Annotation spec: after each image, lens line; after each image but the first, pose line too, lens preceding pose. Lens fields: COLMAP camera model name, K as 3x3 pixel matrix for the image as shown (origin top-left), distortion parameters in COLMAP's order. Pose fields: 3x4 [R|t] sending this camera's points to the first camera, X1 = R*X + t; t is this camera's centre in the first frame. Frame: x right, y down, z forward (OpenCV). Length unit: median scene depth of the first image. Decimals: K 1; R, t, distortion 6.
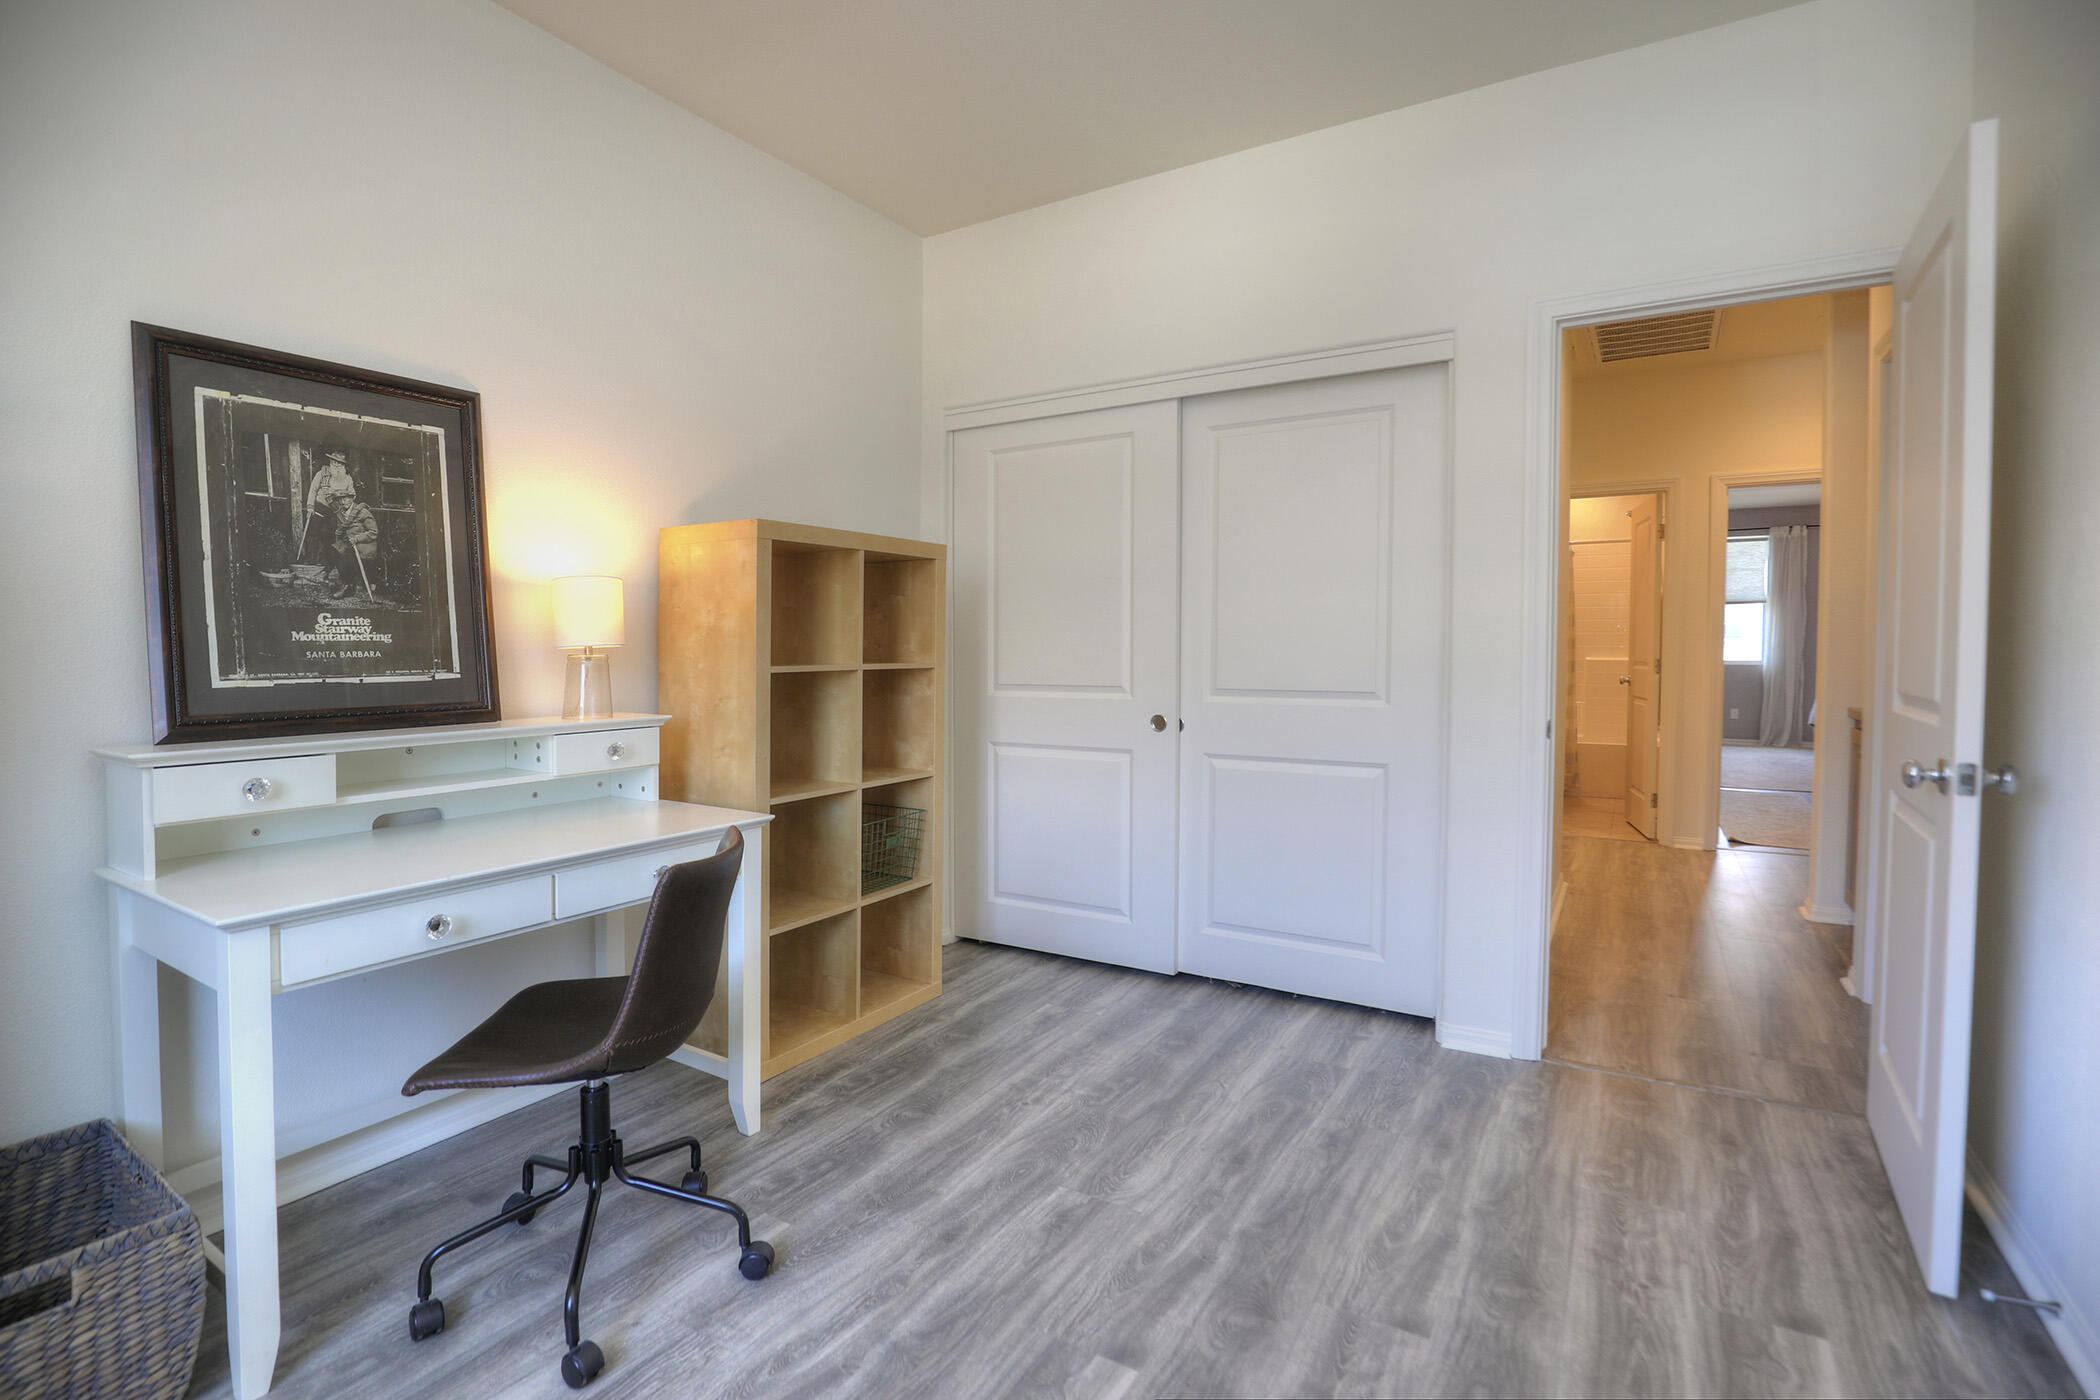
lens RADIAL K [[1001.1, 0, 1021.7], [0, 1001.1, 677.9], [0, 0, 1]] dist [-0.024853, 0.003085]
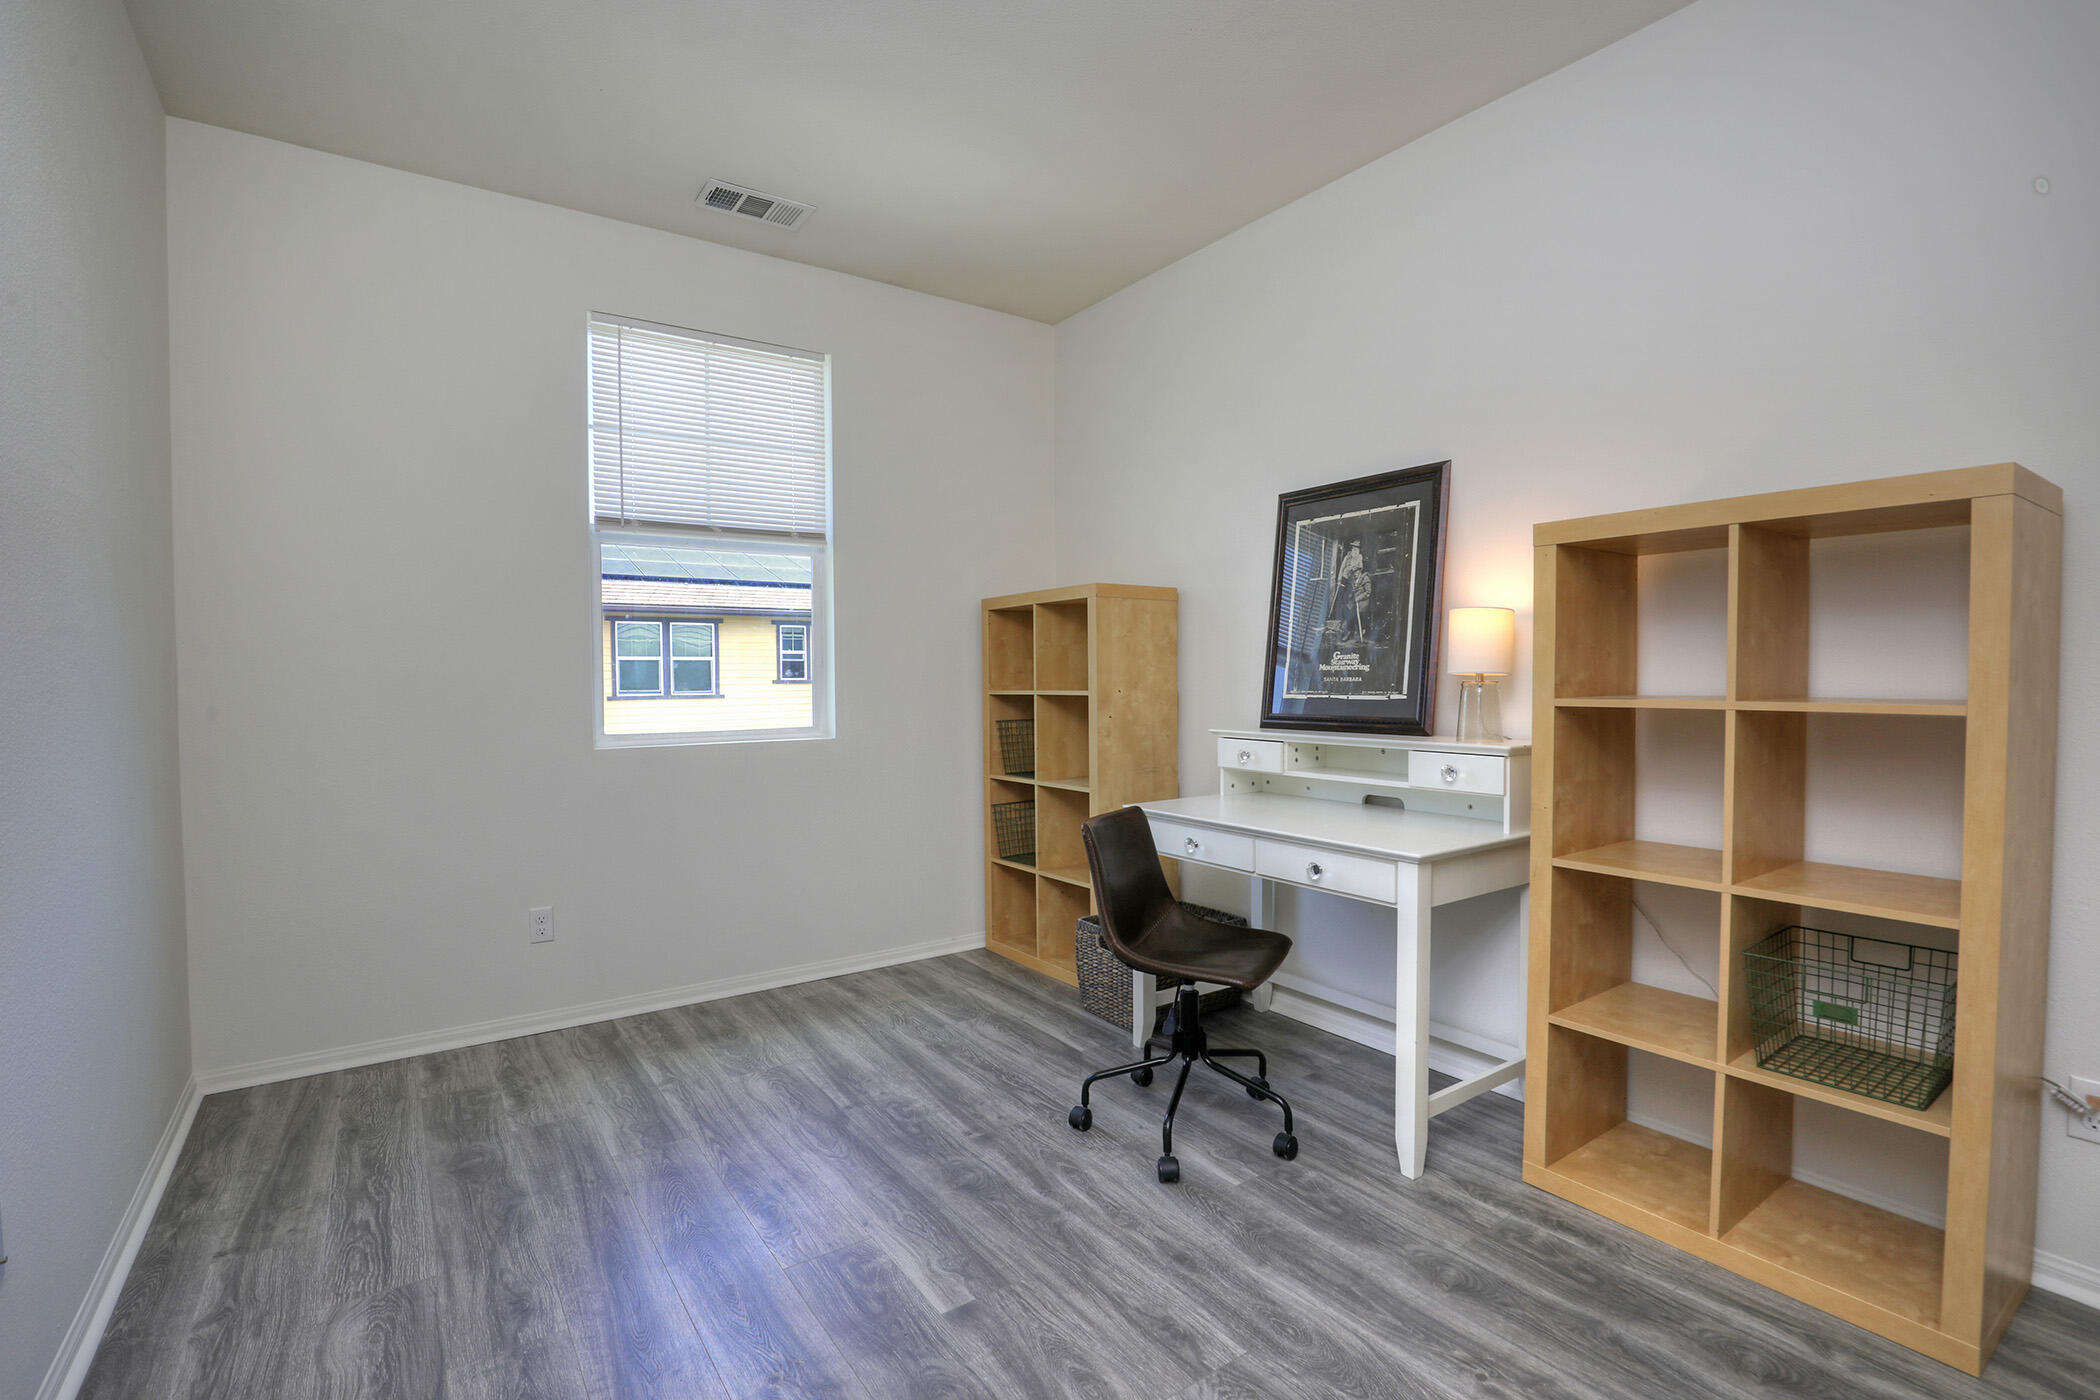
lens RADIAL K [[1001.1, 0, 1050.9], [0, 1001.1, 701.3], [0, 0, 1]] dist [-0.024853, 0.003085]
pose [[-0.404208, 0.030991, -0.914142, 0.829605], [-0.020294, 0.998876, 0.042837, -0.044827], [0.914442, 0.035867, -0.403125, 1.177391]]
